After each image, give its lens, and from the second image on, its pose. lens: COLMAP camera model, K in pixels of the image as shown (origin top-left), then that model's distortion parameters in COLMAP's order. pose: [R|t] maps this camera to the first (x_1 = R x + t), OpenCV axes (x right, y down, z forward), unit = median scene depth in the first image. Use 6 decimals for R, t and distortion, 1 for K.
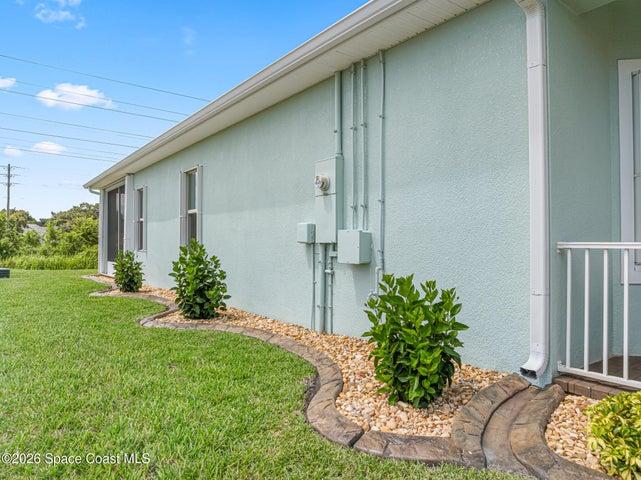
lens RADIAL K [[450.3, 0, 322.8], [0, 450.3, 236.8], [0, 0, 1]] dist [-0.036364, 0.003998]
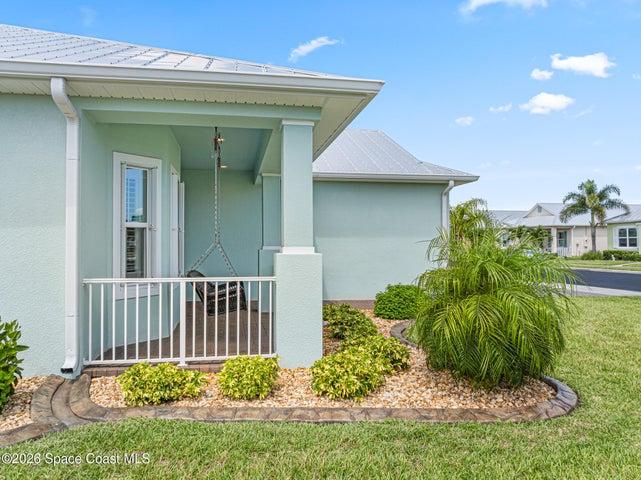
lens RADIAL K [[450.3, 0, 322.8], [0, 450.3, 236.8], [0, 0, 1]] dist [-0.036364, 0.003998]
pose [[0.427982, 0.018453, 0.903599, -0.505697], [-0.012582, 0.999816, -0.014458, -0.124120], [-0.903700, -0.005181, 0.428135, -0.382973]]
